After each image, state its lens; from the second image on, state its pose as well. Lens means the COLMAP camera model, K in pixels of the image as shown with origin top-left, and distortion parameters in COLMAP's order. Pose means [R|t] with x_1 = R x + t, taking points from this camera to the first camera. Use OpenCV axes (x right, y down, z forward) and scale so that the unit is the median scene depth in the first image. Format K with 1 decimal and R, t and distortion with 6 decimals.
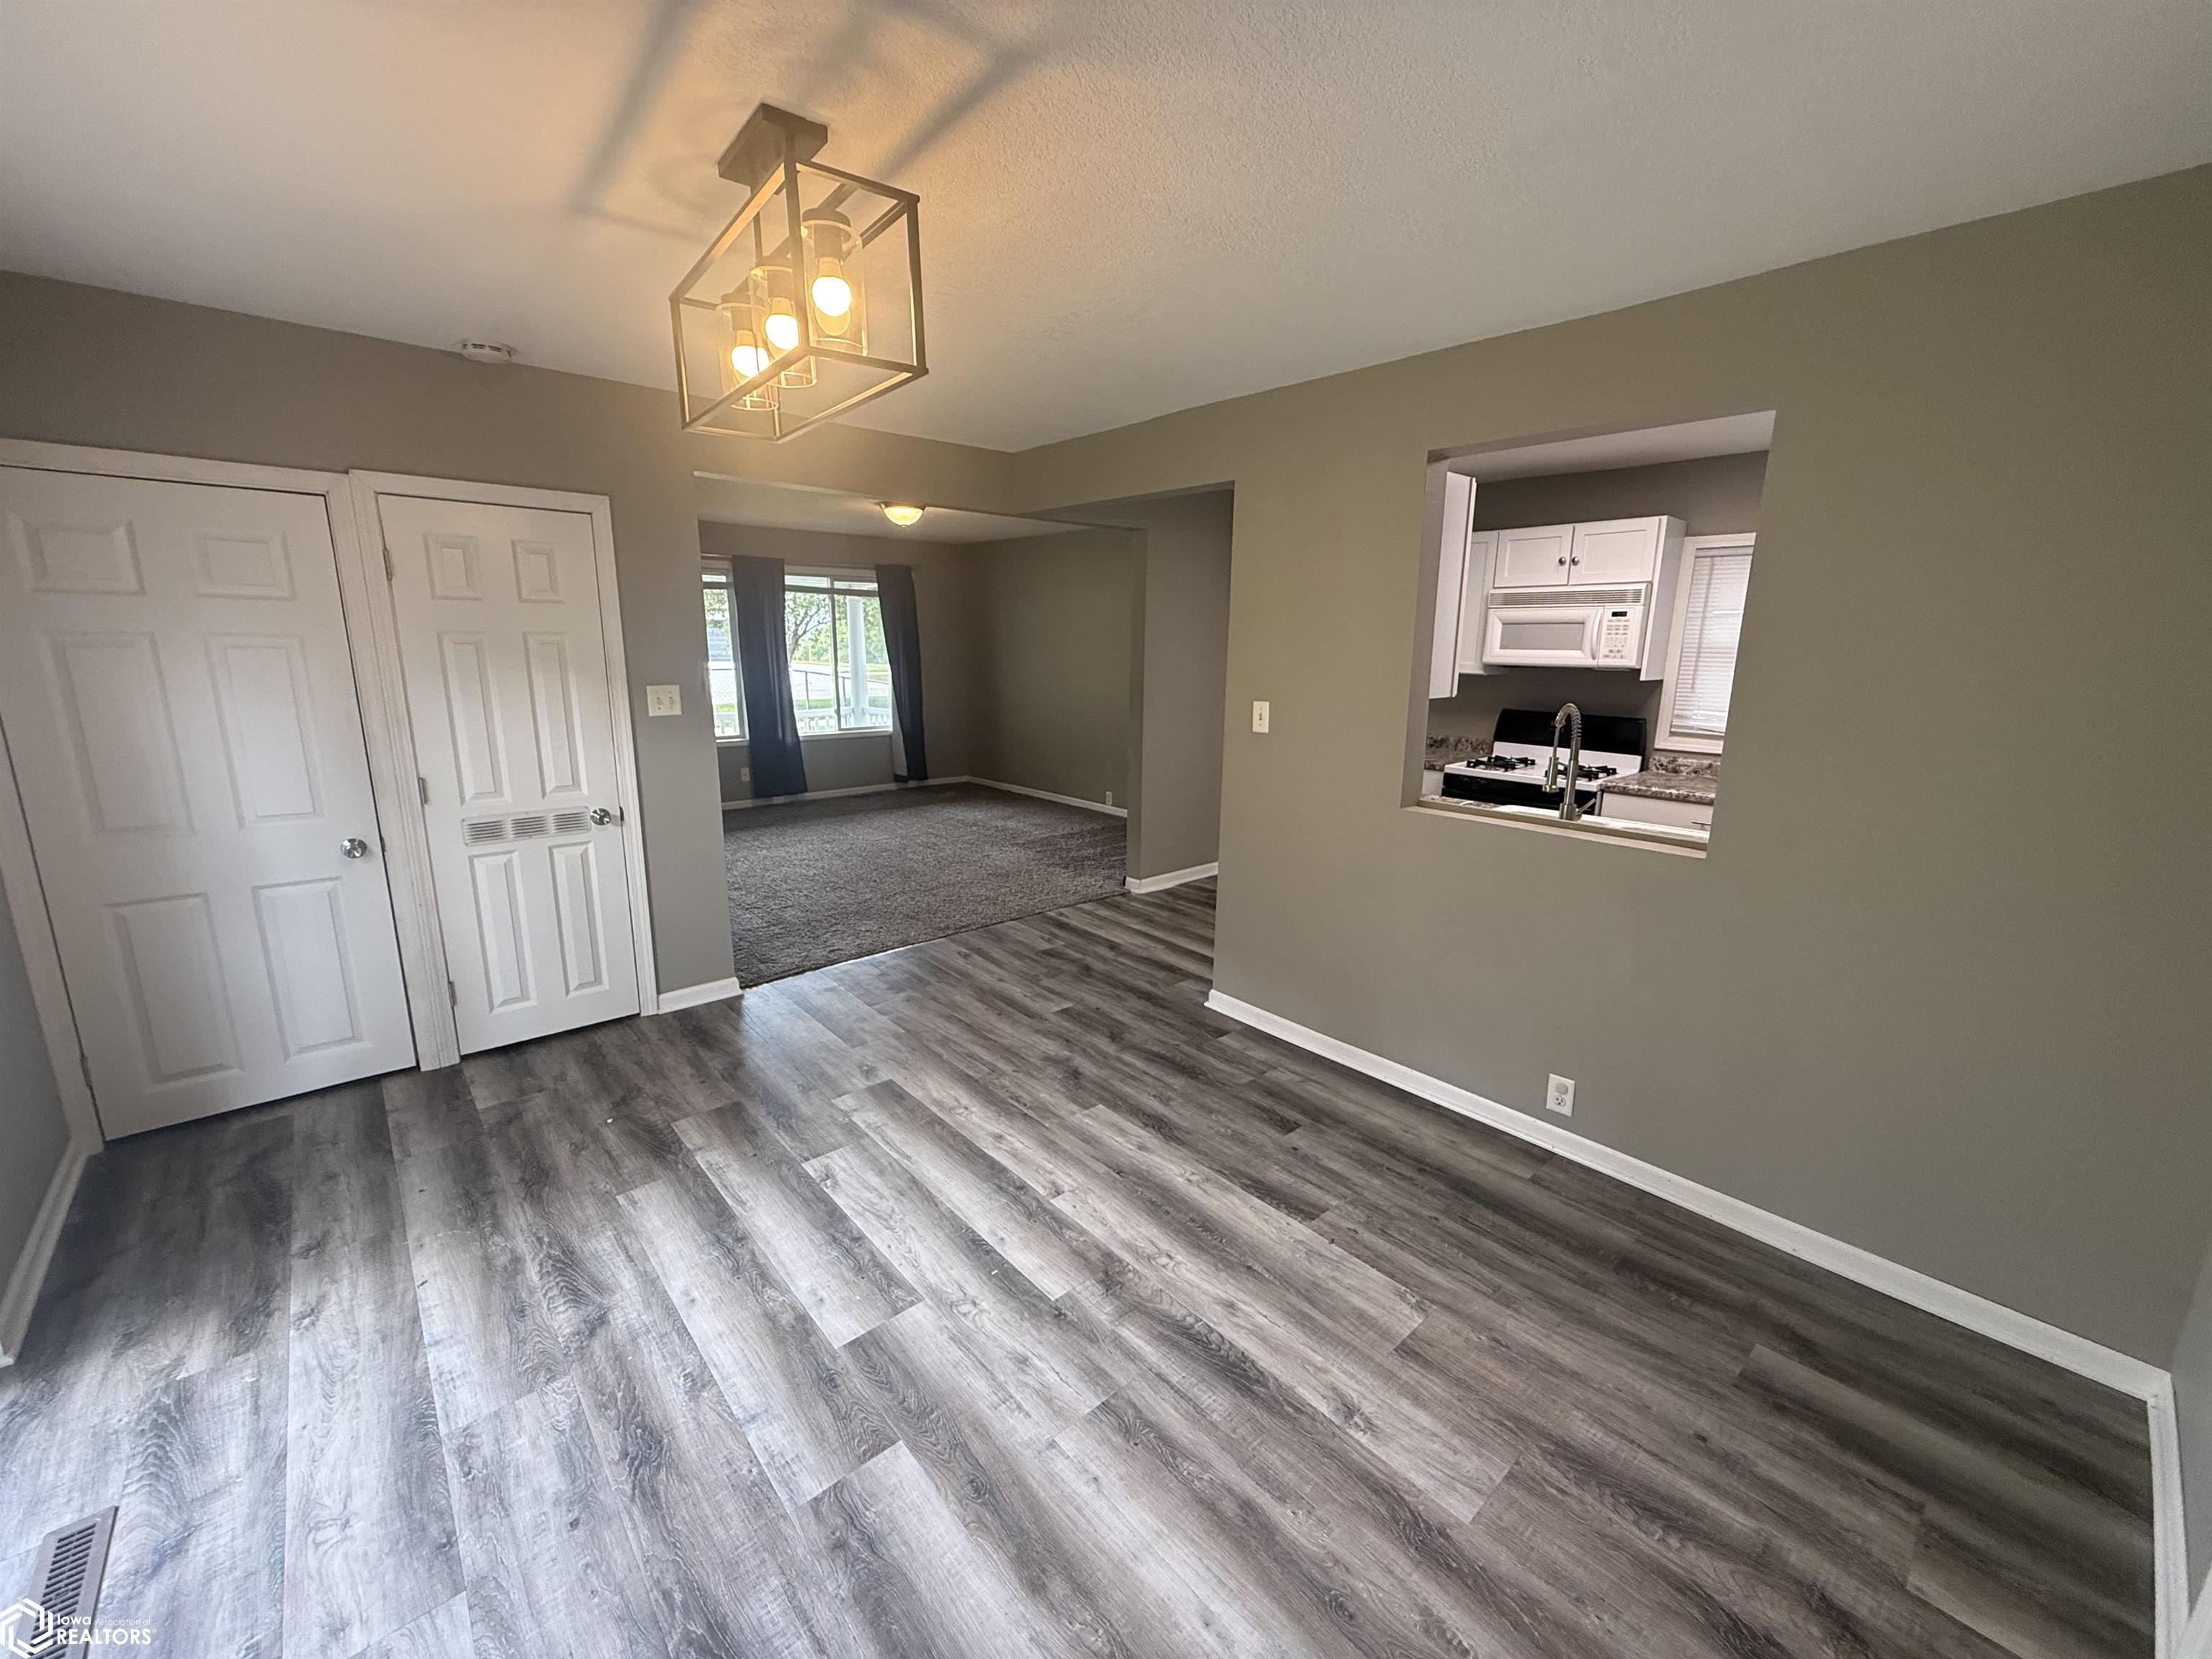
lens RADIAL K [[884.7, 0, 1101.6], [0, 884.7, 830.7], [0, 0, 1]] dist [0.000610, 0.000062]
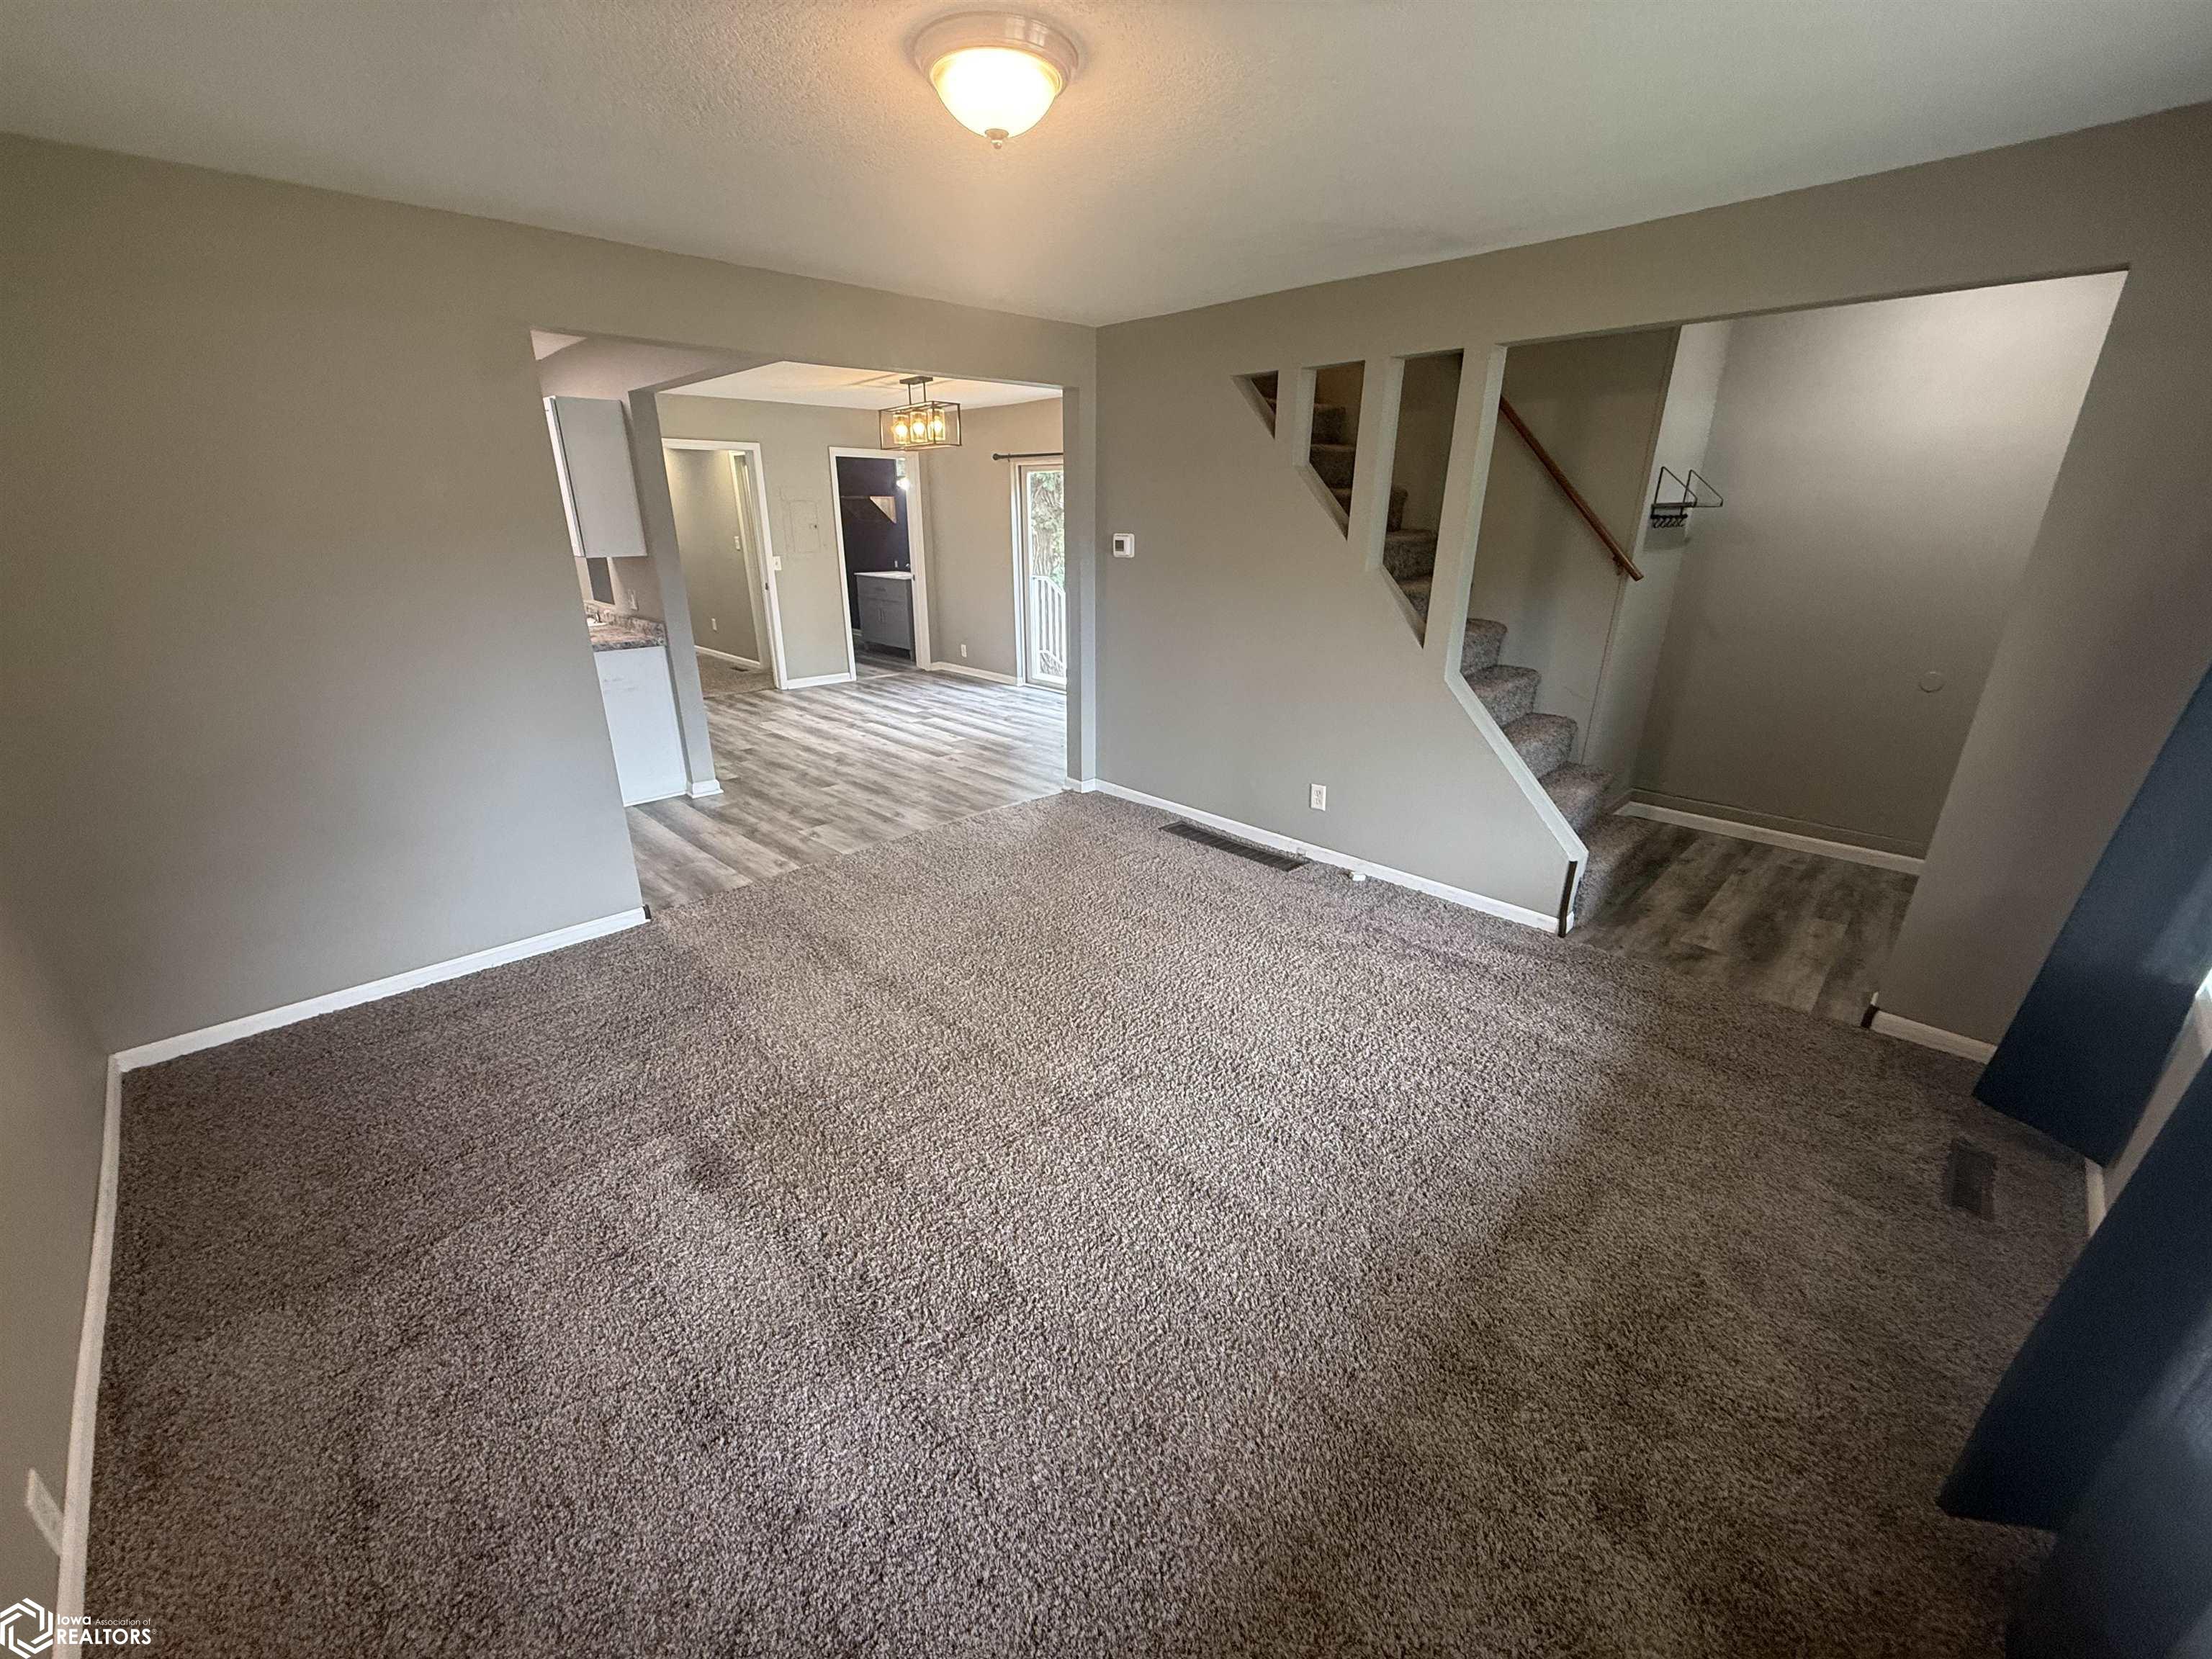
lens RADIAL K [[884.7, 0, 1101.6], [0, 884.7, 830.7], [0, 0, 1]] dist [0.000610, 0.000062]
pose [[-0.998052, 0.012845, -0.061043, -0.400121], [-0.021937, 0.843787, 0.536229, -0.520881], [0.058396, 0.536524, -0.841862, 2.303803]]
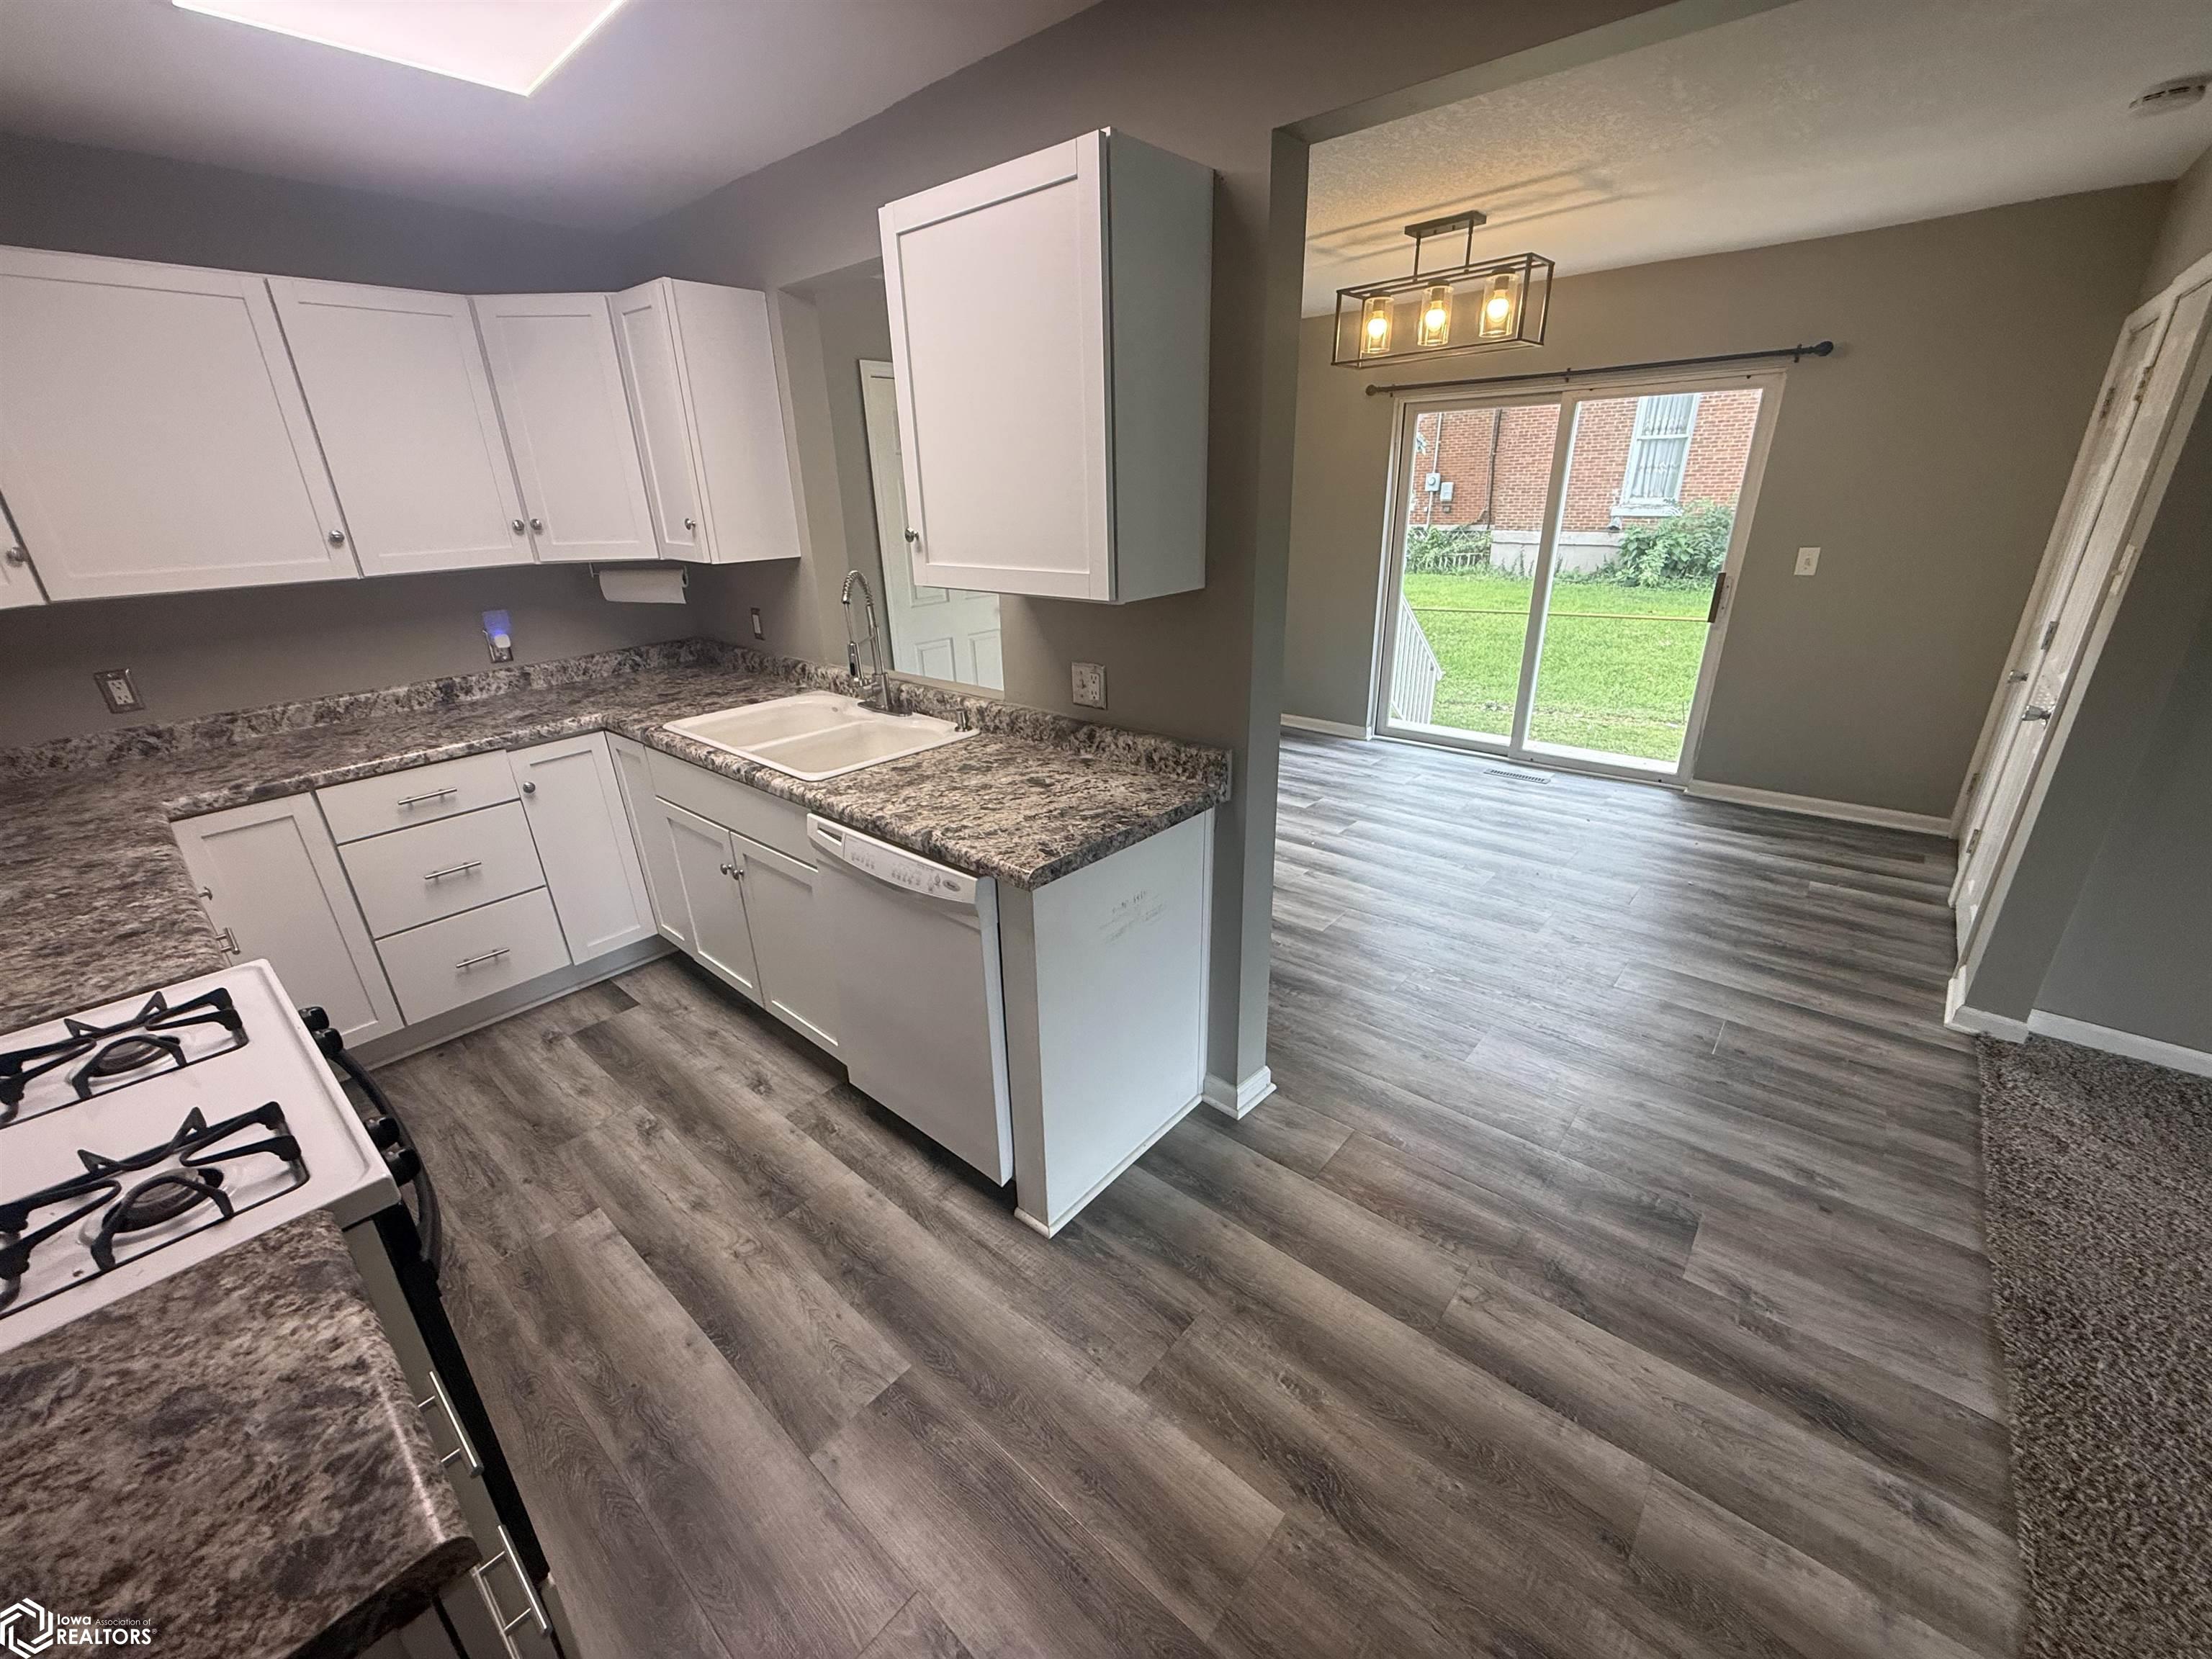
lens RADIAL K [[884.7, 0, 1101.6], [0, 884.7, 830.7], [0, 0, 1]] dist [0.000610, 0.000062]
pose [[-0.990918, 0.064505, -0.117987, 0.314439], [-0.011759, 0.832501, 0.553899, -0.319066], [0.133953, 0.550256, -0.824181, 1.455297]]
